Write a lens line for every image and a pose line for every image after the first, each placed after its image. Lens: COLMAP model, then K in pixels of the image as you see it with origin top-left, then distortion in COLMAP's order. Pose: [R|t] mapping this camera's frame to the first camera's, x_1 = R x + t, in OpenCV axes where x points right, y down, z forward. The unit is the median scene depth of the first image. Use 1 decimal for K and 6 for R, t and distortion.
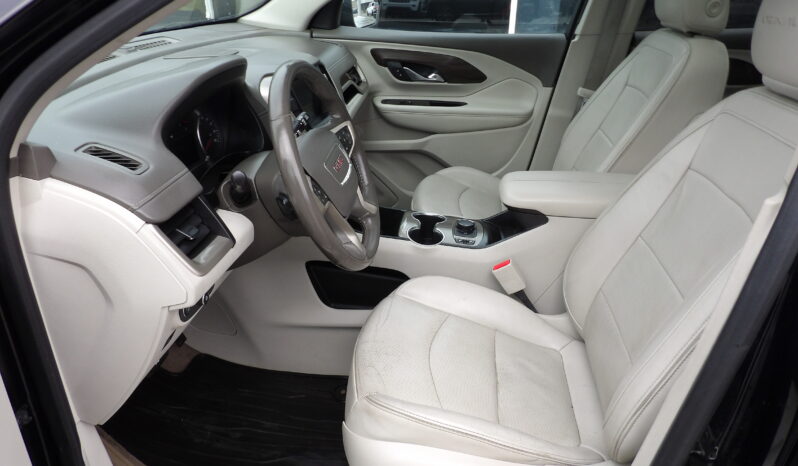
lens RADIAL K [[575.7, 0, 399.0], [0, 575.7, 233.0], [0, 0, 1]] dist [-0.021628, 0.065622]
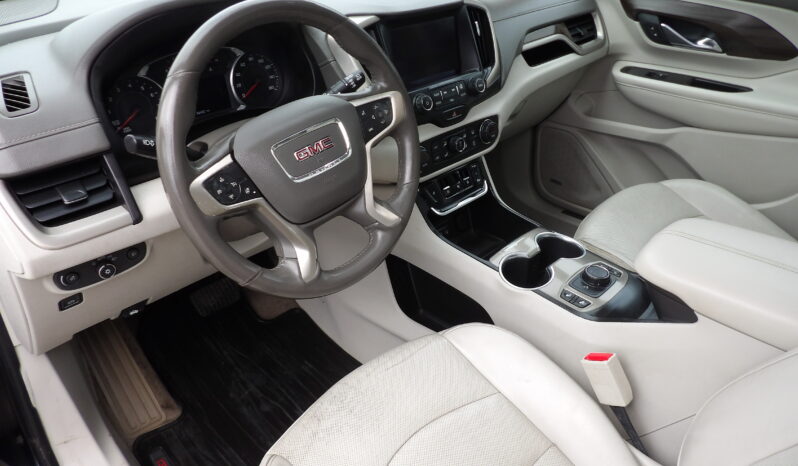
lens RADIAL K [[575.7, 0, 399.0], [0, 575.7, 233.0], [0, 0, 1]] dist [-0.021628, 0.065622]
pose [[0.796698, 0.296552, -0.526621, 0.197073], [-0.243214, 0.954989, 0.169831, -0.085776], [0.553281, -0.007222, 0.832963, 0.234506]]
